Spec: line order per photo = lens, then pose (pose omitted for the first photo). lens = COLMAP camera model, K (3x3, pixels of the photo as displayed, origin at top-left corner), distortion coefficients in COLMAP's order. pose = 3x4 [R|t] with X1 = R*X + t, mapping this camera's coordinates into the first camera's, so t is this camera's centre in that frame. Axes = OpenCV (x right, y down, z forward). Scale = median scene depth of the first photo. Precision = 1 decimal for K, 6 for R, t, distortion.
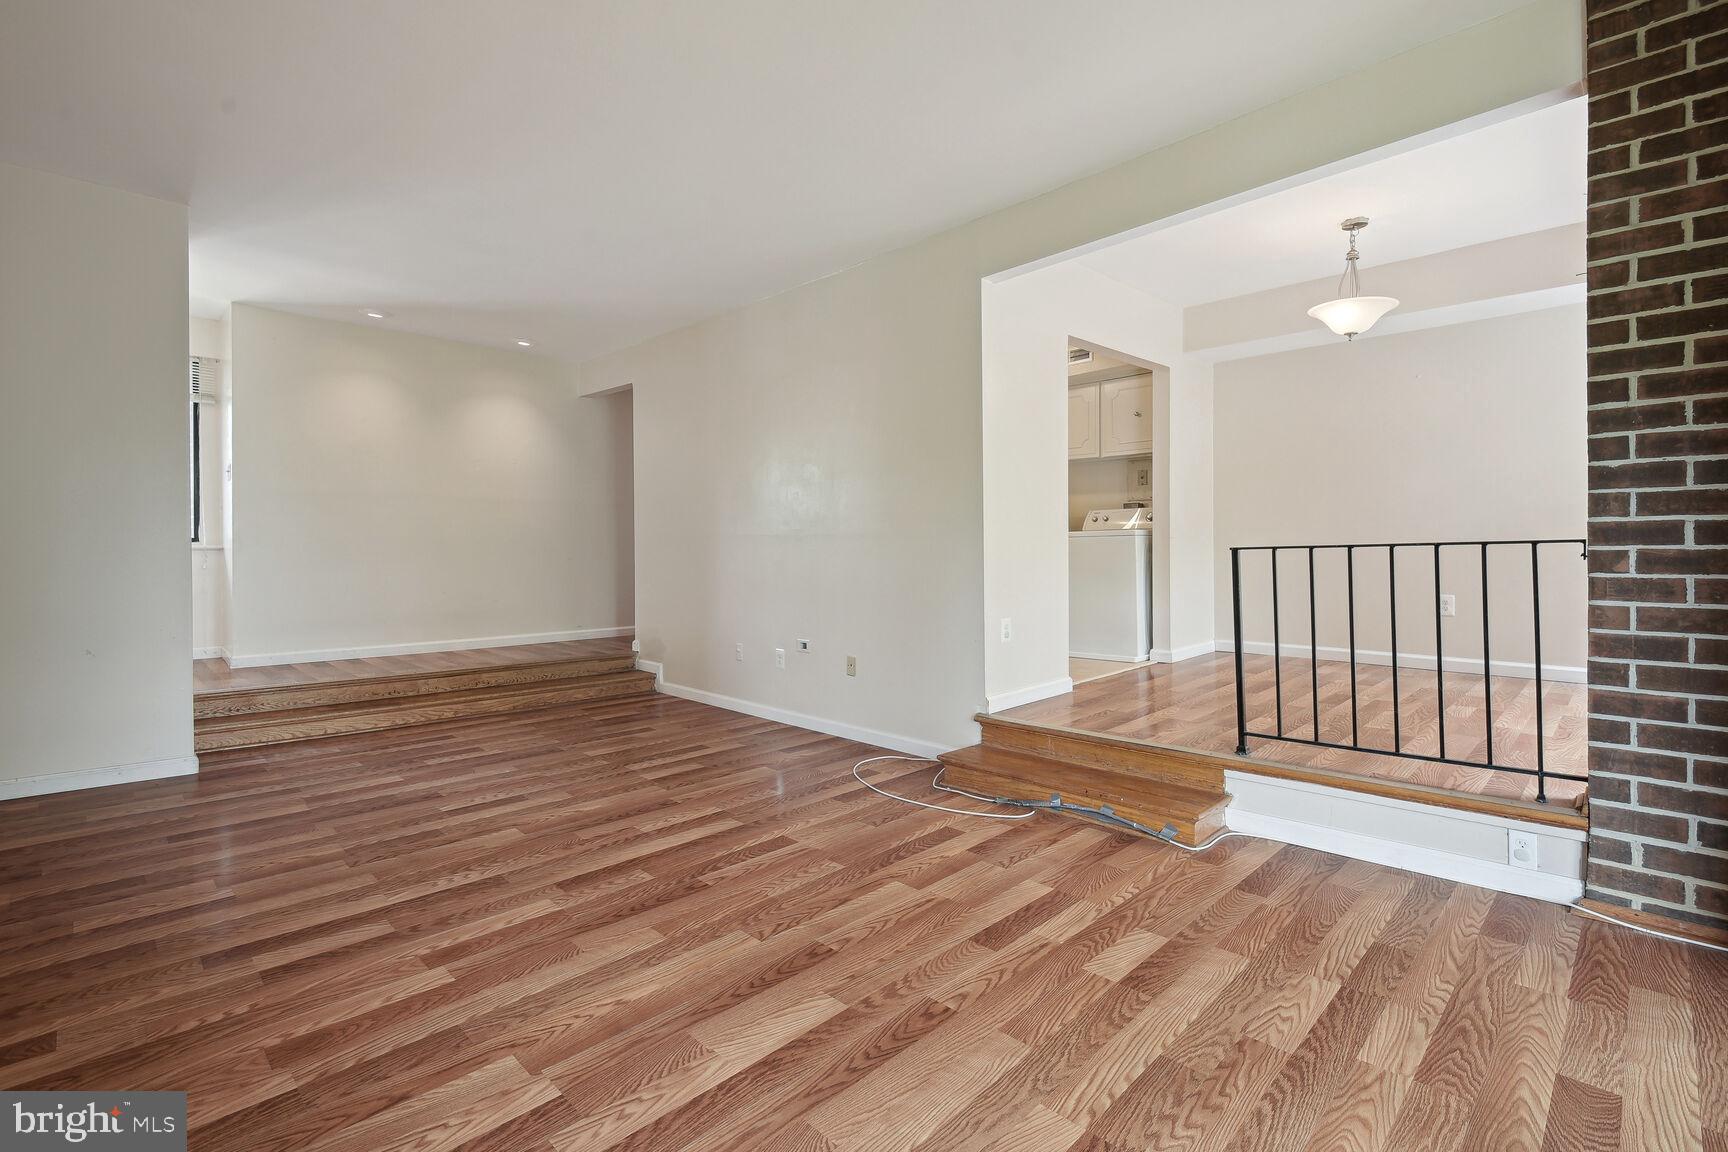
lens RADIAL K [[793.0, 0, 879.8], [0, 793.0, 531.4], [0, 0, 1]] dist [0.026495, -0.012228]
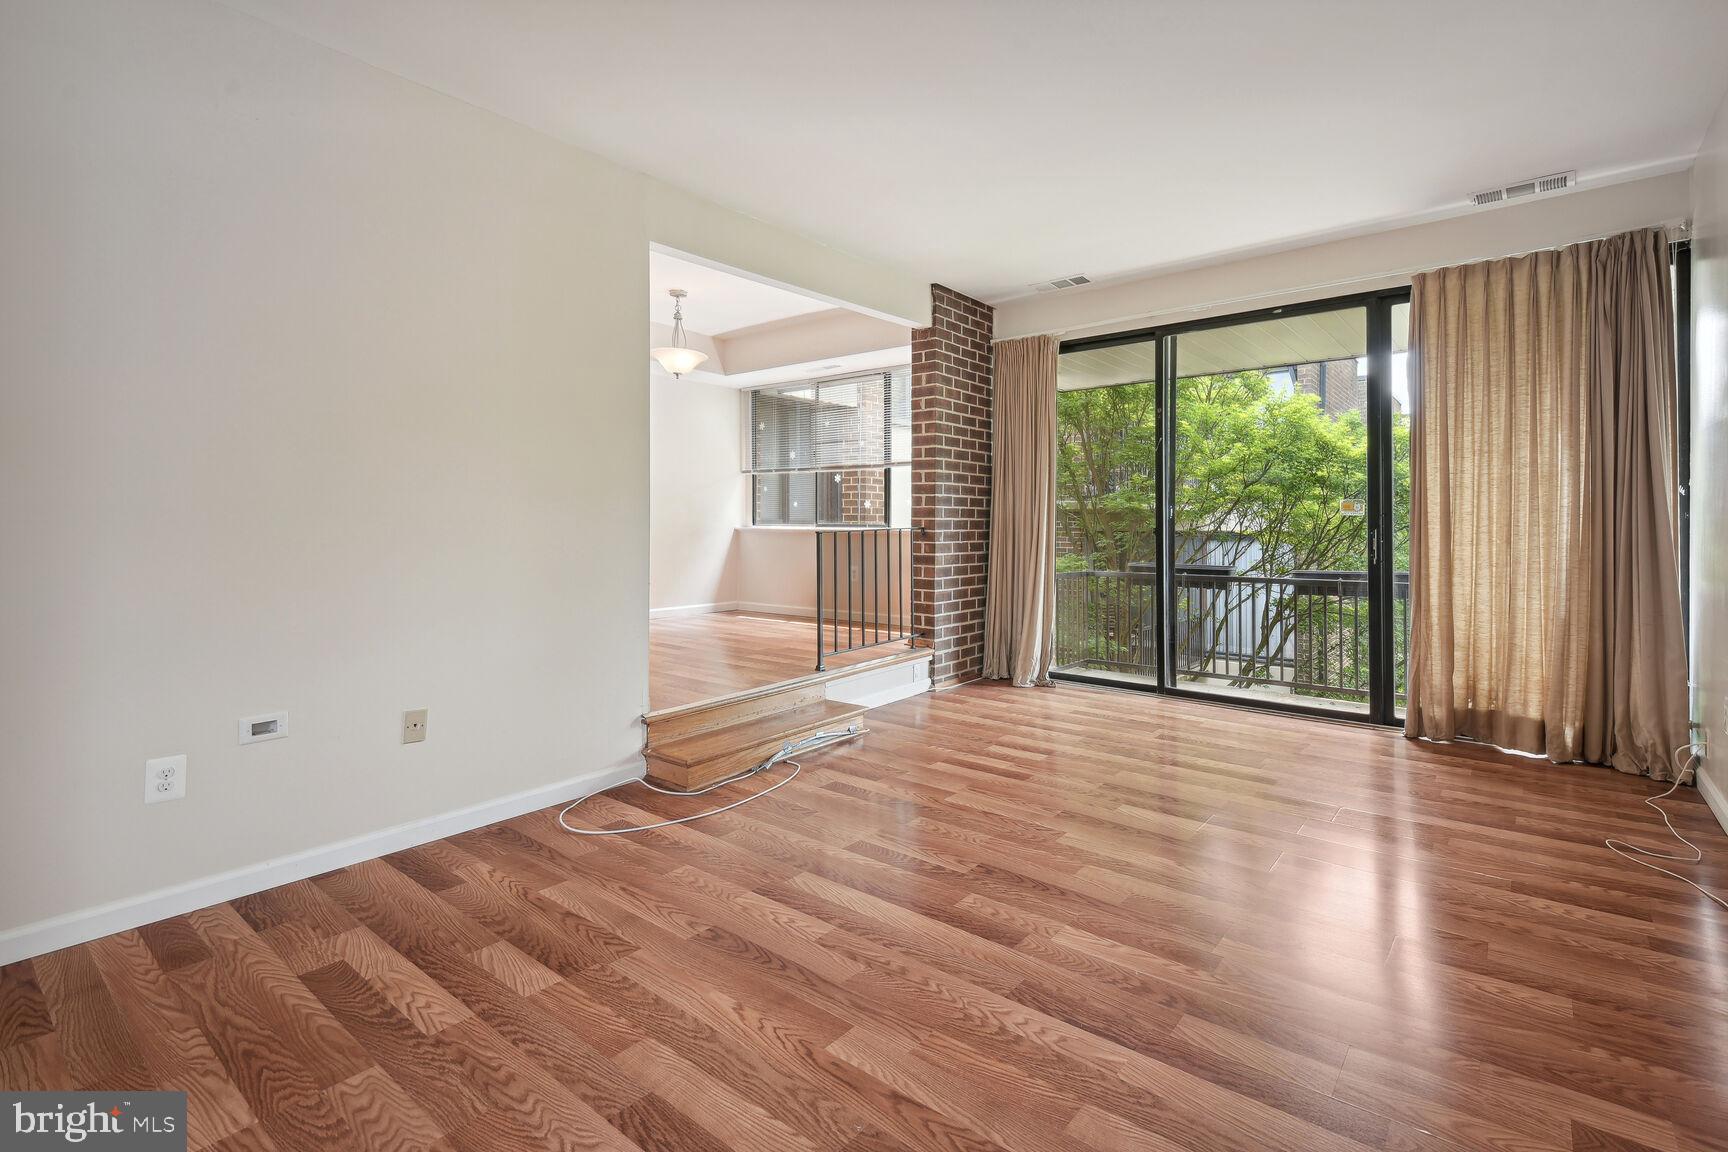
lens RADIAL K [[793.0, 0, 879.8], [0, 793.0, 531.4], [0, 0, 1]] dist [0.026495, -0.012228]
pose [[-0.100924, -0.003080, 0.994889, -1.148692], [-0.016858, 0.999857, 0.001385, 0.015738], [-0.994751, -0.016632, -0.100962, 1.167718]]
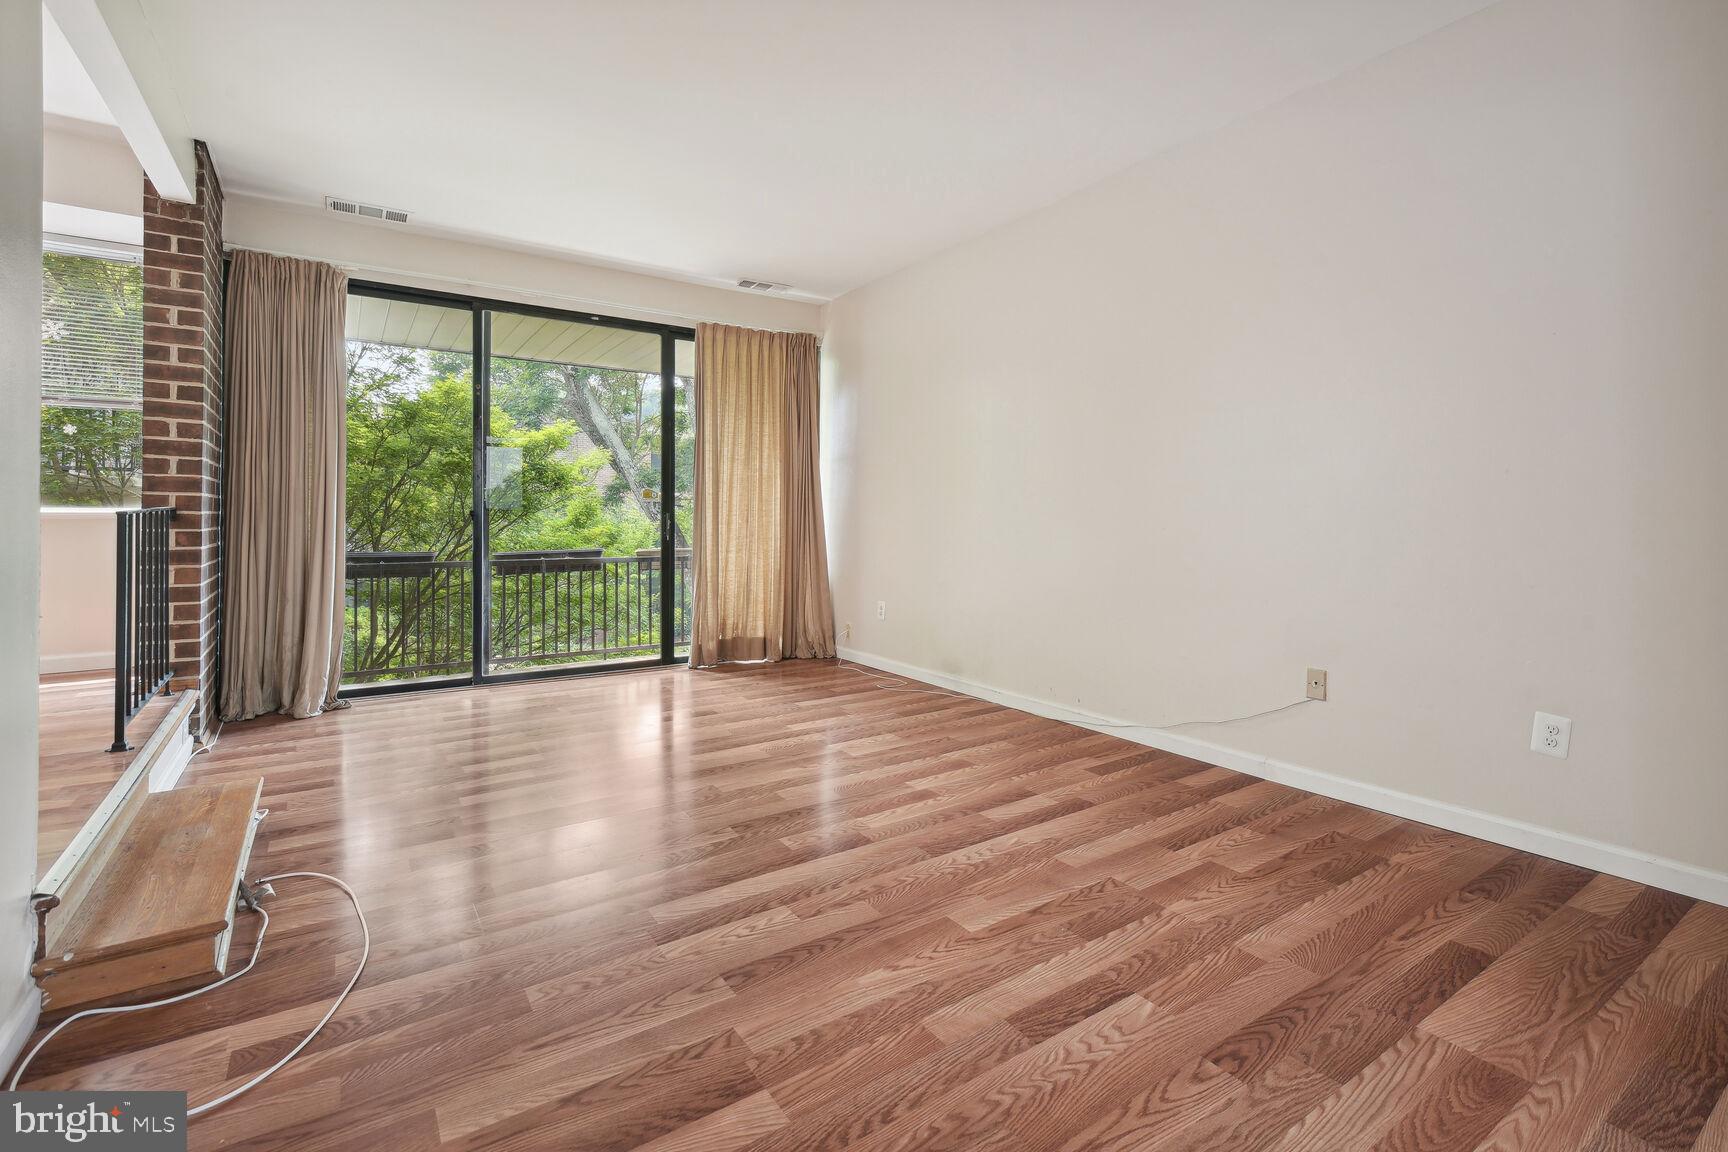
lens RADIAL K [[793.0, 0, 879.8], [0, 793.0, 531.4], [0, 0, 1]] dist [0.026495, -0.012228]
pose [[-0.981621, -0.000821, 0.190841, -0.579793], [-0.000744, 1.000000, 0.000475, 0.043740], [-0.190841, 0.000324, -0.981621, 1.898345]]
